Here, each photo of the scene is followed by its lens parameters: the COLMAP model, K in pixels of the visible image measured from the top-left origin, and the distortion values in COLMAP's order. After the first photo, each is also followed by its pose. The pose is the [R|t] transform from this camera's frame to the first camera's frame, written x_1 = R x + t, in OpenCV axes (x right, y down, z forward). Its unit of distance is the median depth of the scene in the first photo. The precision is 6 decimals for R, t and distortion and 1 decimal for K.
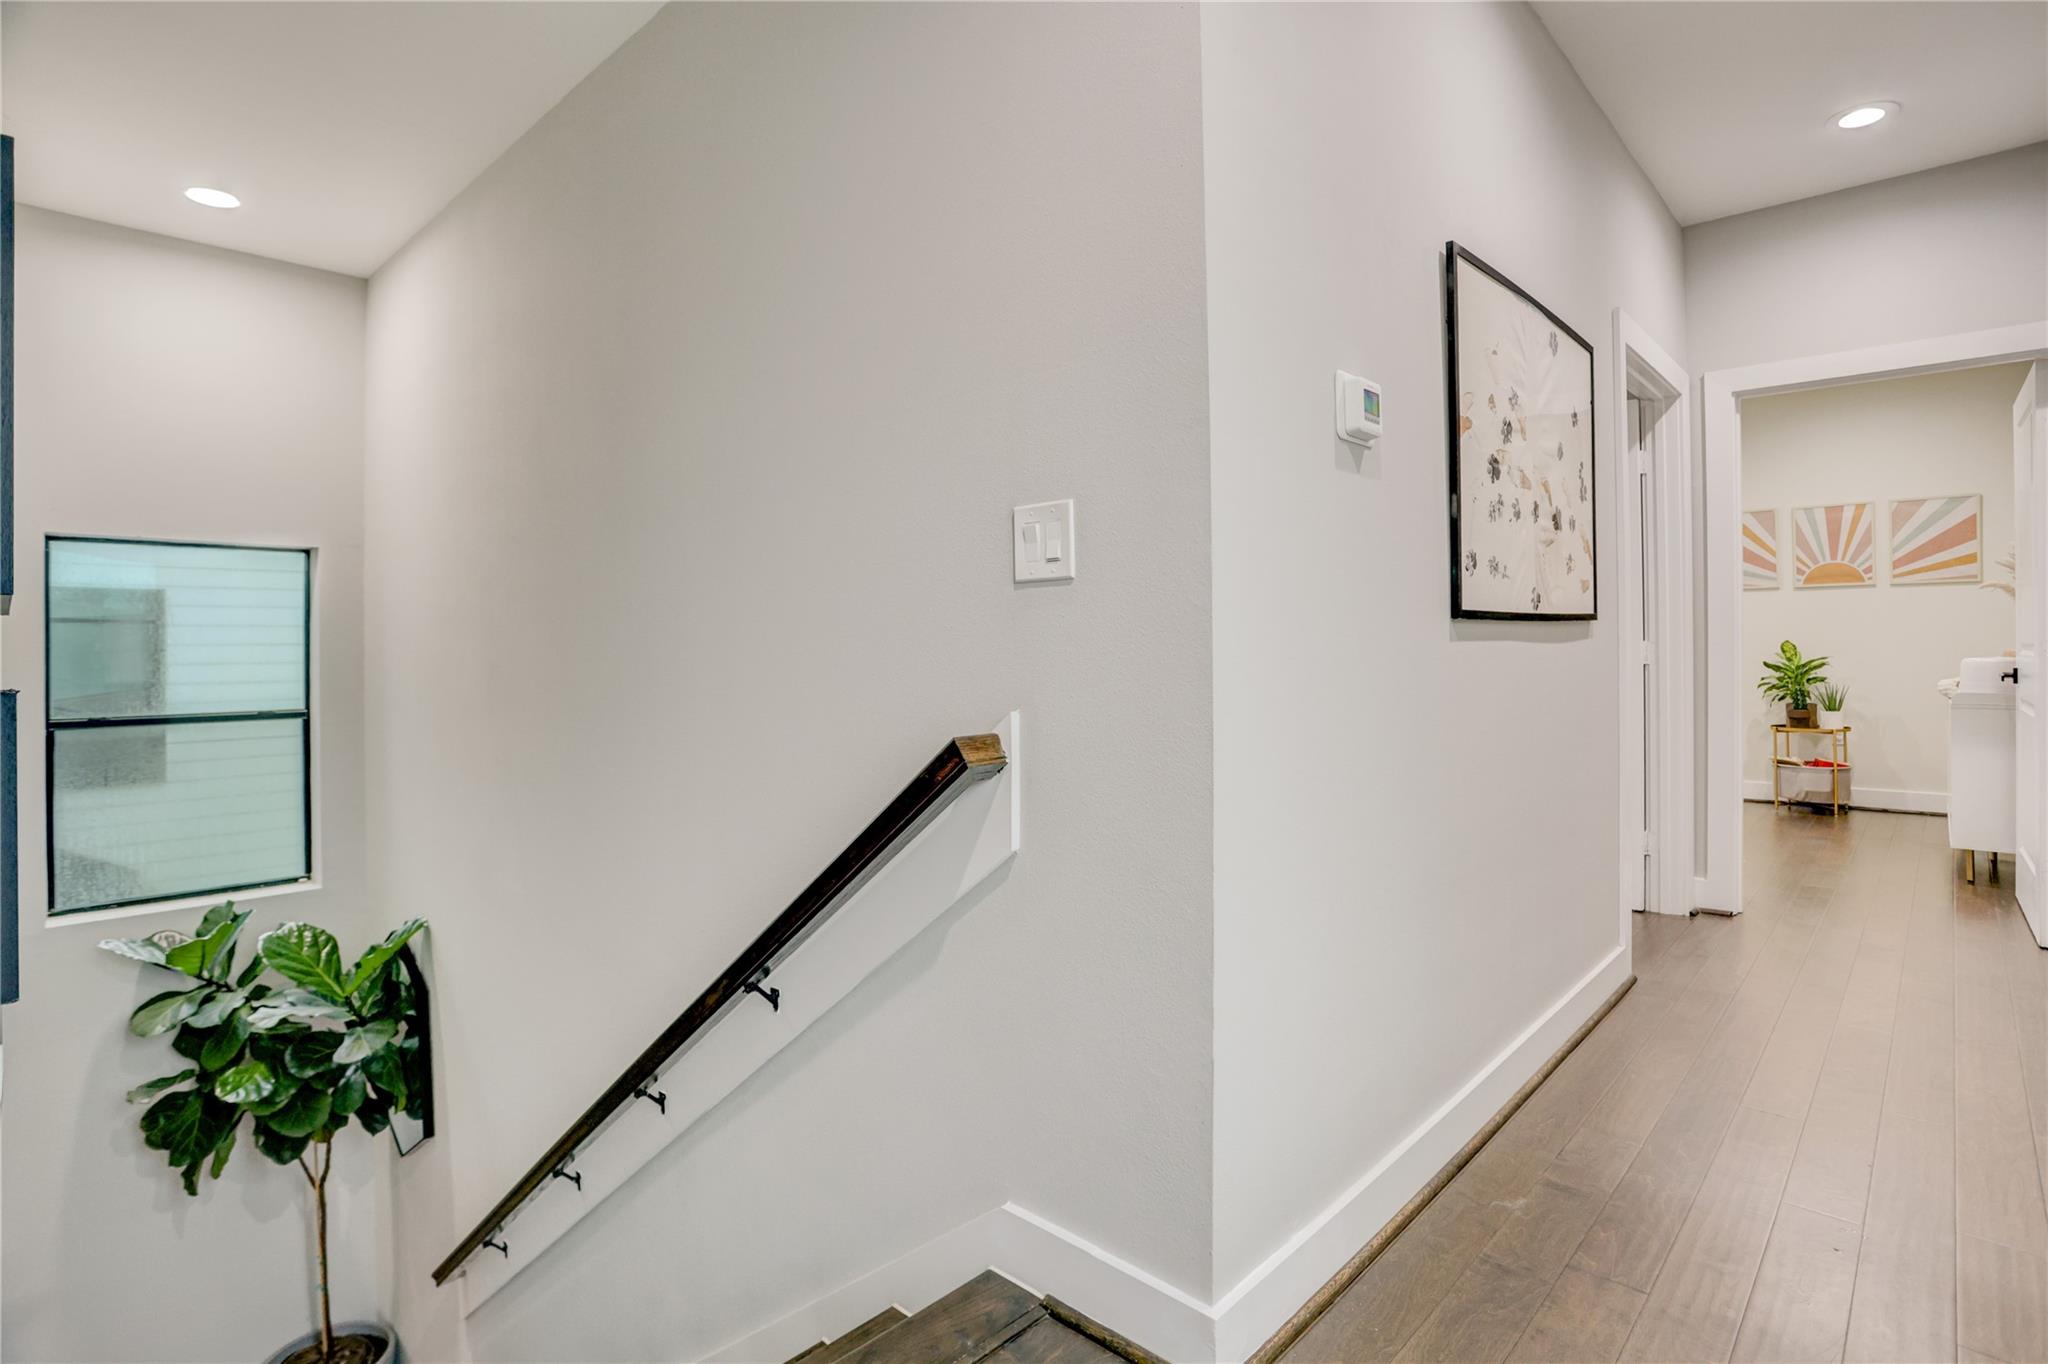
lens RADIAL K [[1003.6, 0, 1015.8], [0, 1003.6, 658.6], [0, 0, 1]] dist [-0.069601, 0.032074]
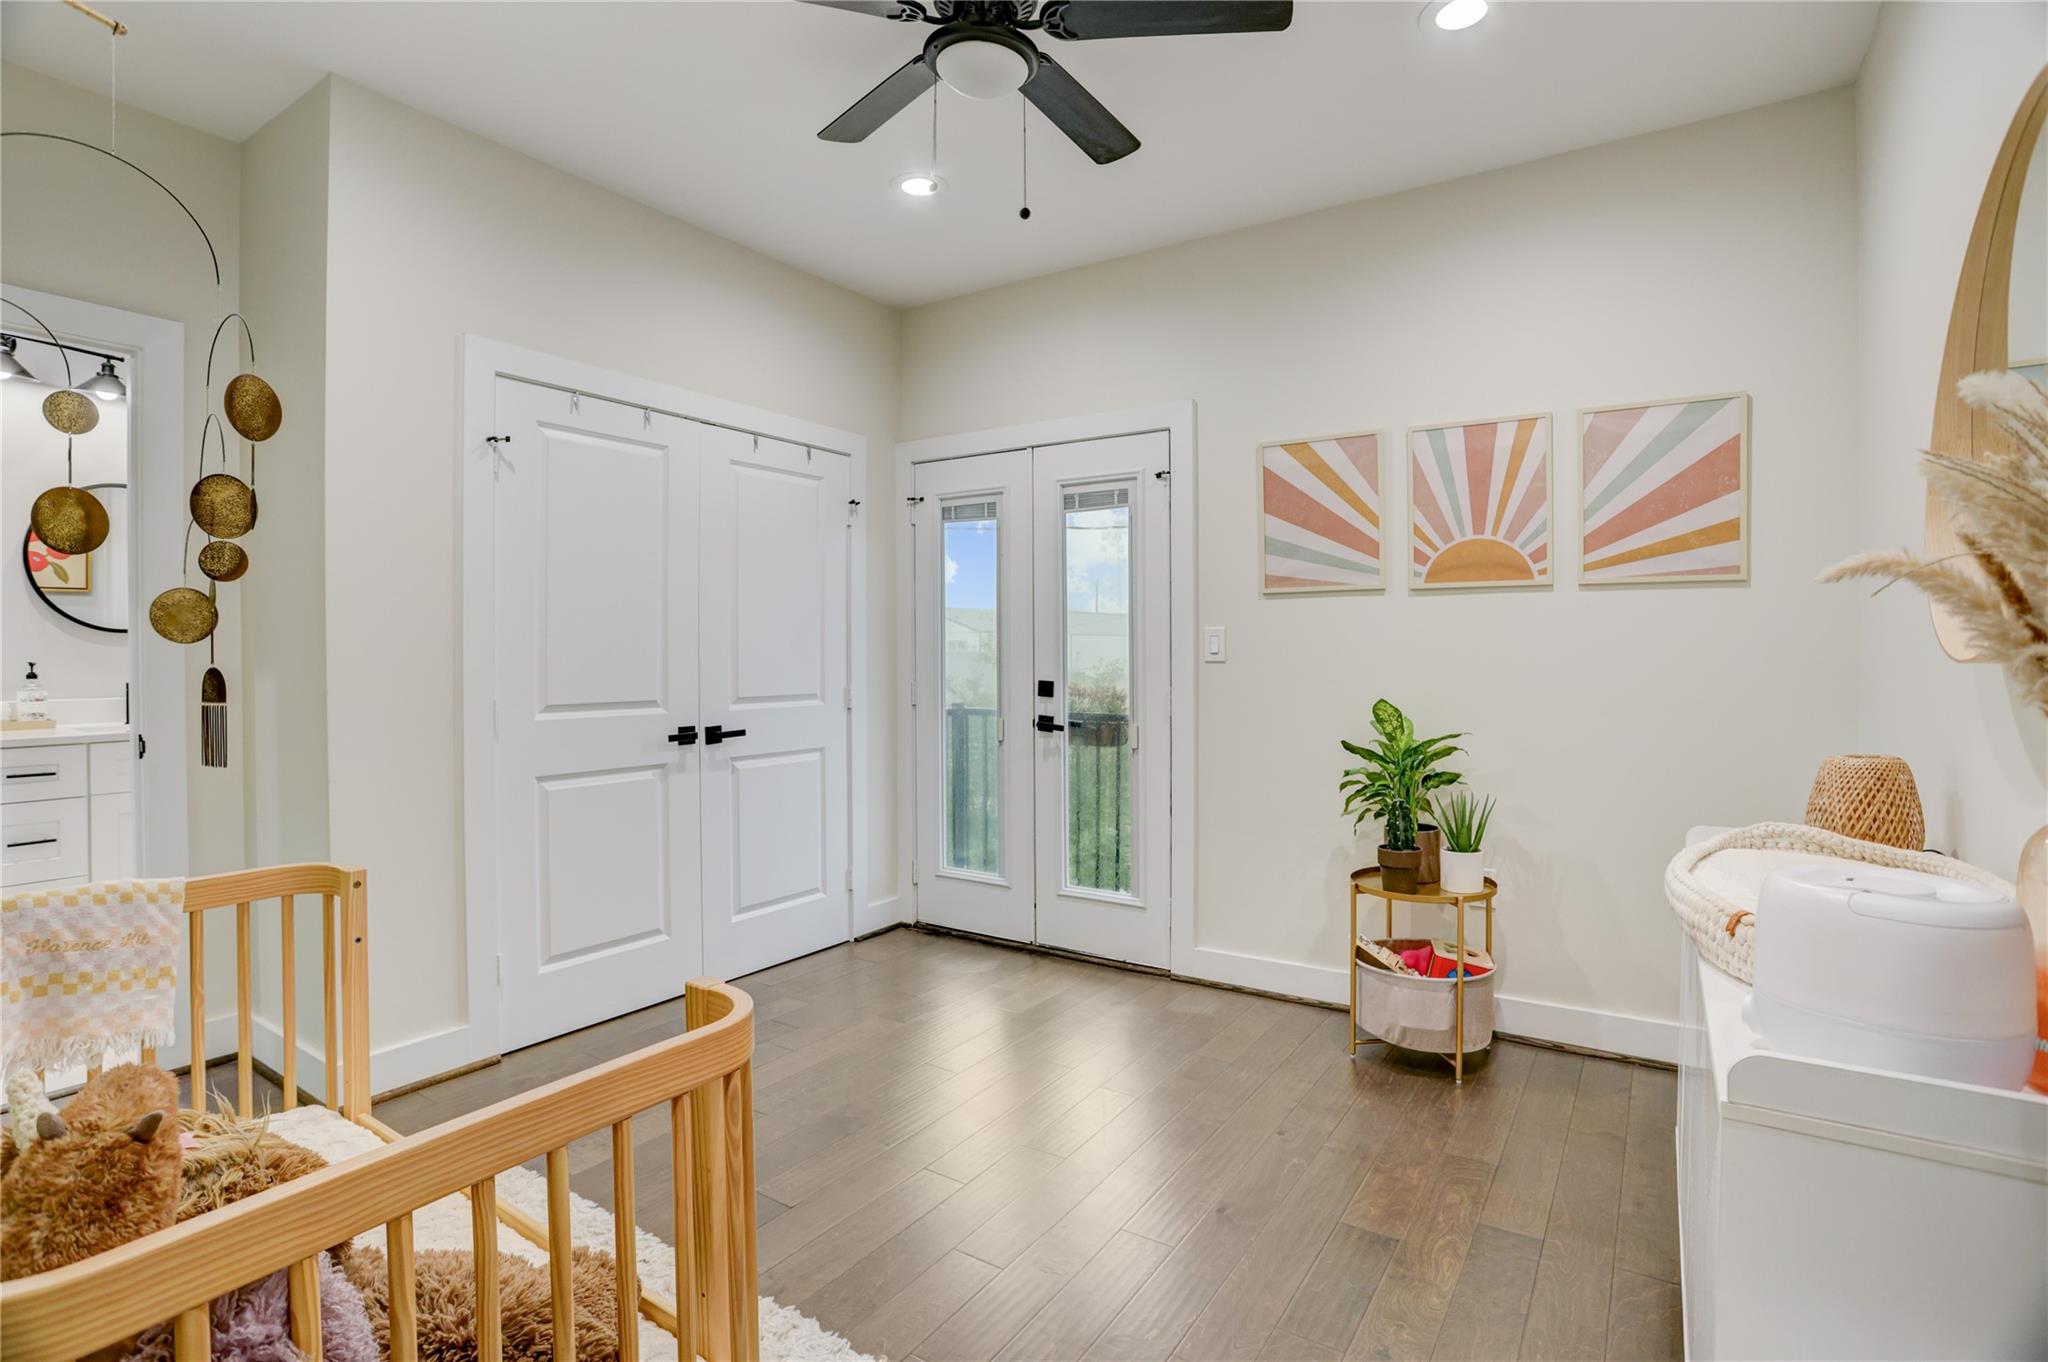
lens RADIAL K [[926.0, 0, 1024.0], [0, 926.0, 681.0], [0, 0, 1]] dist [-0.045813, 0.023243]
pose [[0.981402, 0.004452, 0.191911, 0.536680], [-0.007838, 0.999827, 0.016887, -0.033401], [-0.191803, -0.018077, 0.981267, 0.596356]]
